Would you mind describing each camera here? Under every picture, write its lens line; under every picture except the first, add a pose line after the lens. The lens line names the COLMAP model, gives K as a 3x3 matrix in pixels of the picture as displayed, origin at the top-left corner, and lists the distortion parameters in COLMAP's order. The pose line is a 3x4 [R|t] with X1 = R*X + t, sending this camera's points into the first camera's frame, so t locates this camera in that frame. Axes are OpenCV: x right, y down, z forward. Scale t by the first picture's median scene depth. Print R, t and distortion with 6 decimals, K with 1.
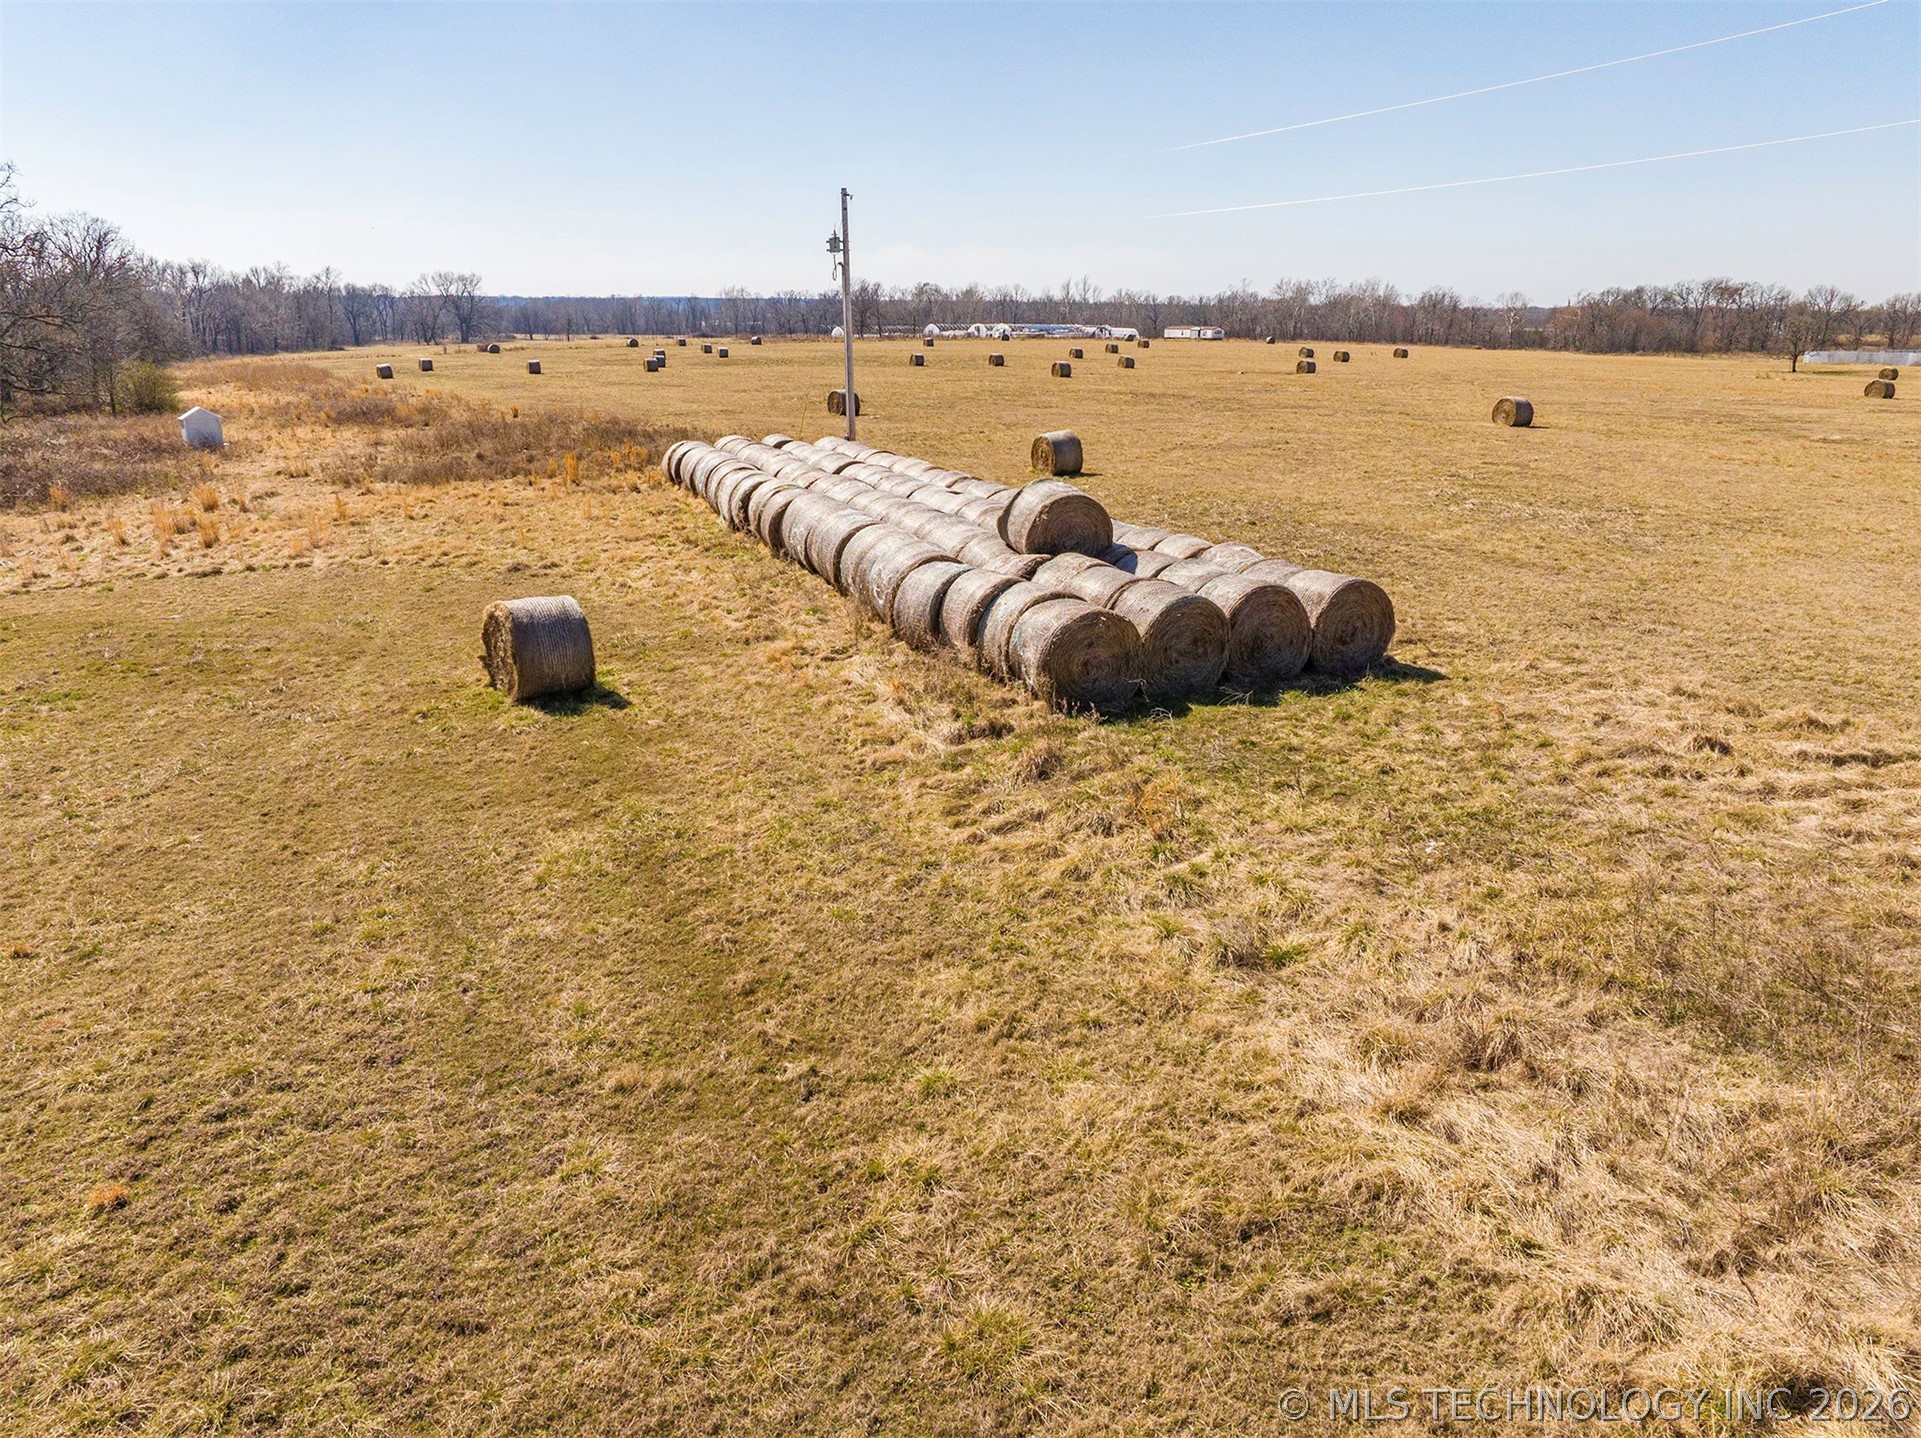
lens RADIAL K [[1347.0, 0, 956.5], [0, 1347.0, 715.5], [0, 0, 1]] dist [-0.056400, 0.023741]
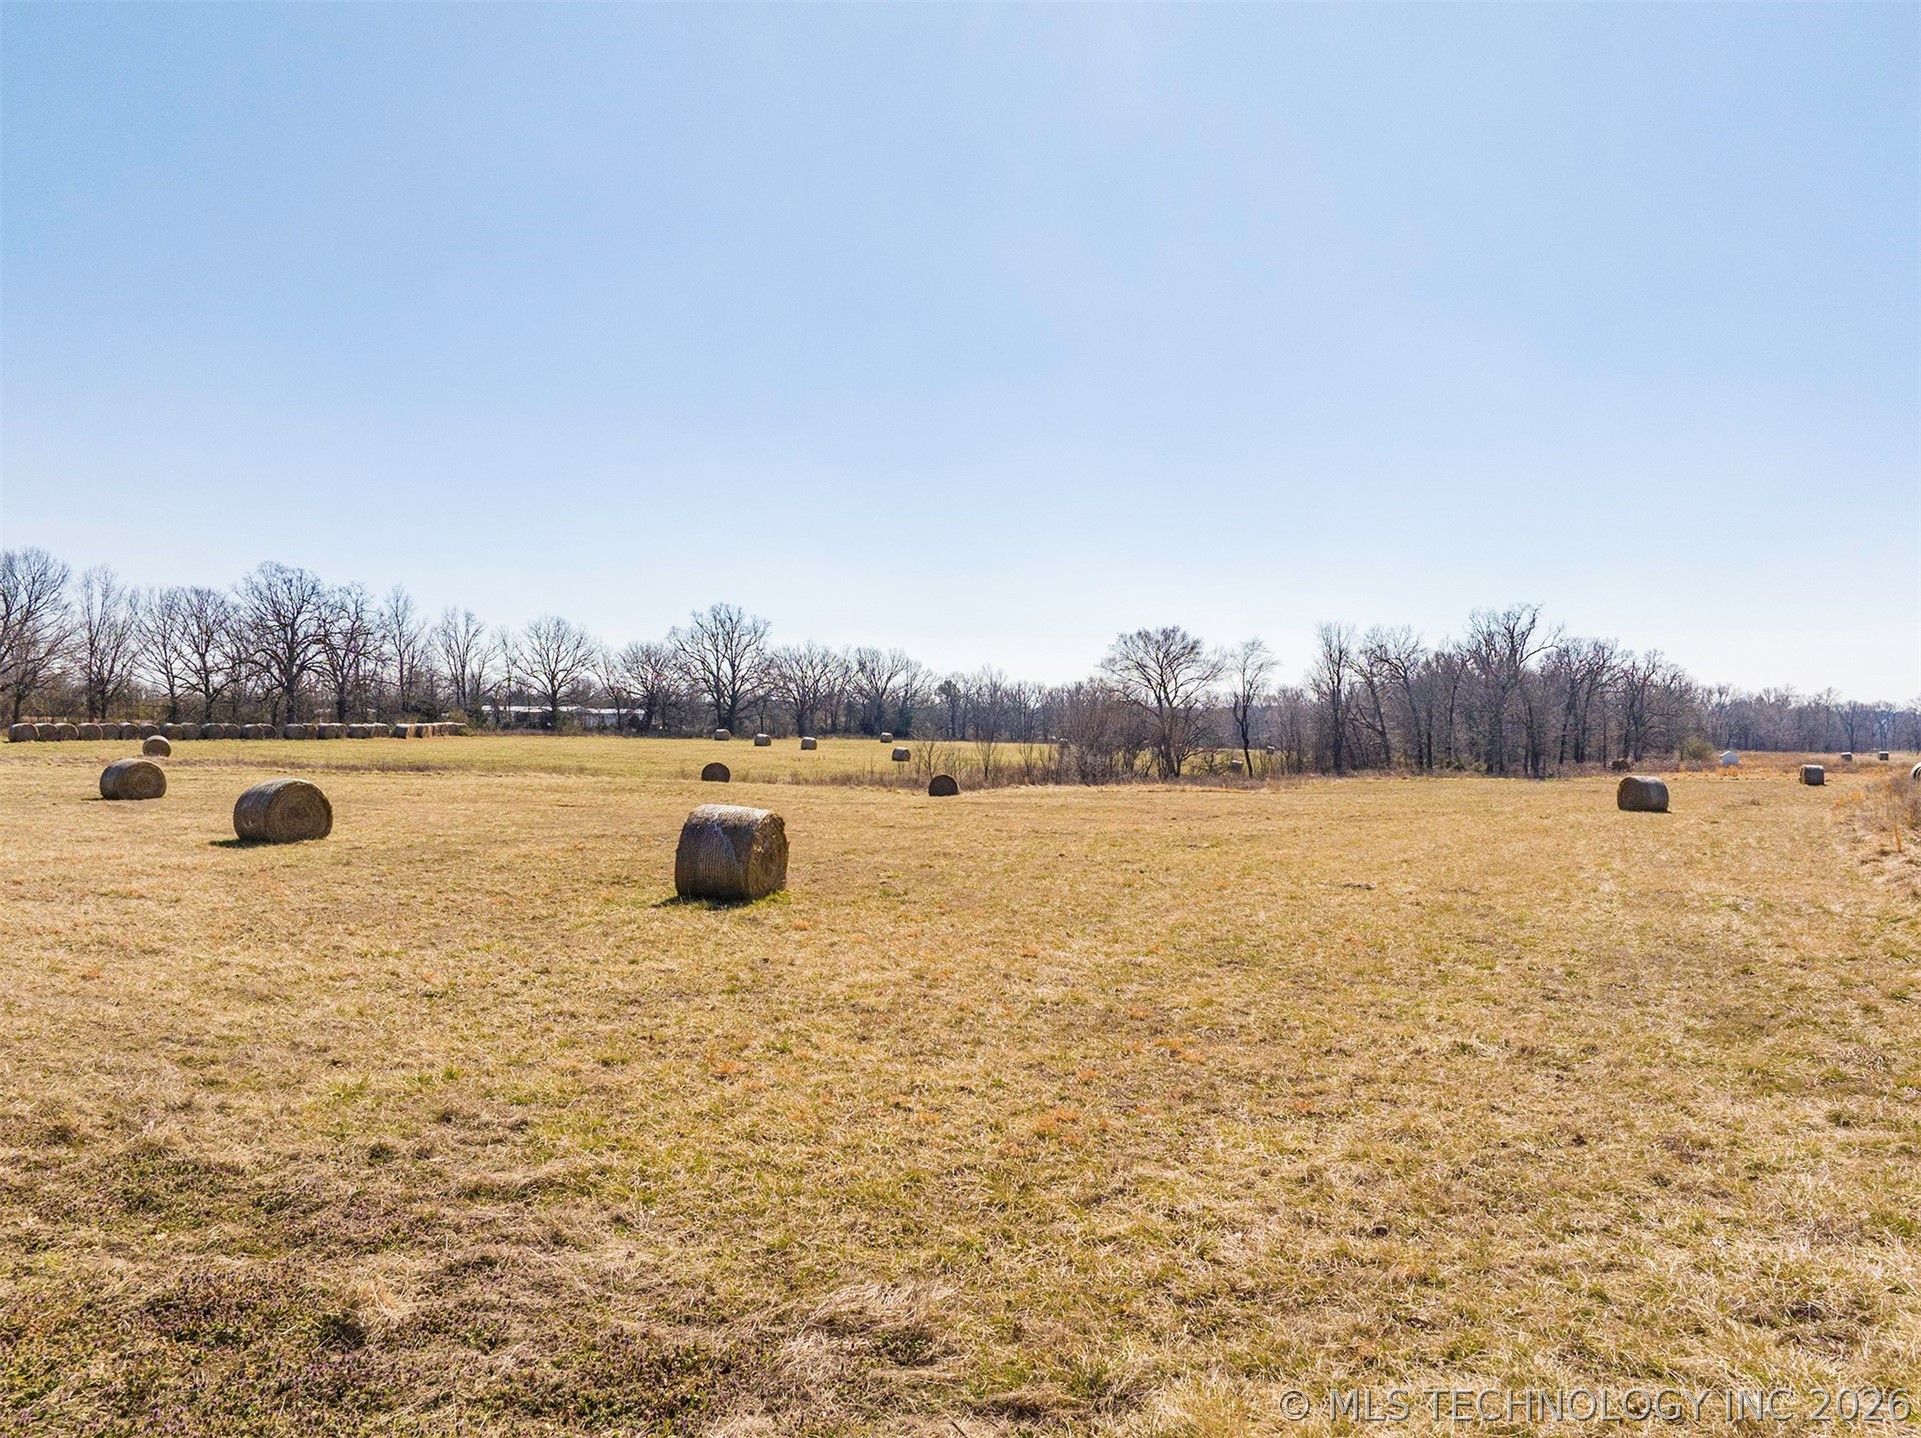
lens RADIAL K [[1347.0, 0, 964.1], [0, 1347.0, 724.6], [0, 0, 1]] dist [-0.056400, 0.023741]
pose [[0.530396, 0.001155, -0.847749, 0.113228], [-0.250161, 0.955683, -0.155211, 0.069562], [0.810000, 0.294397, 0.507179, -0.213768]]
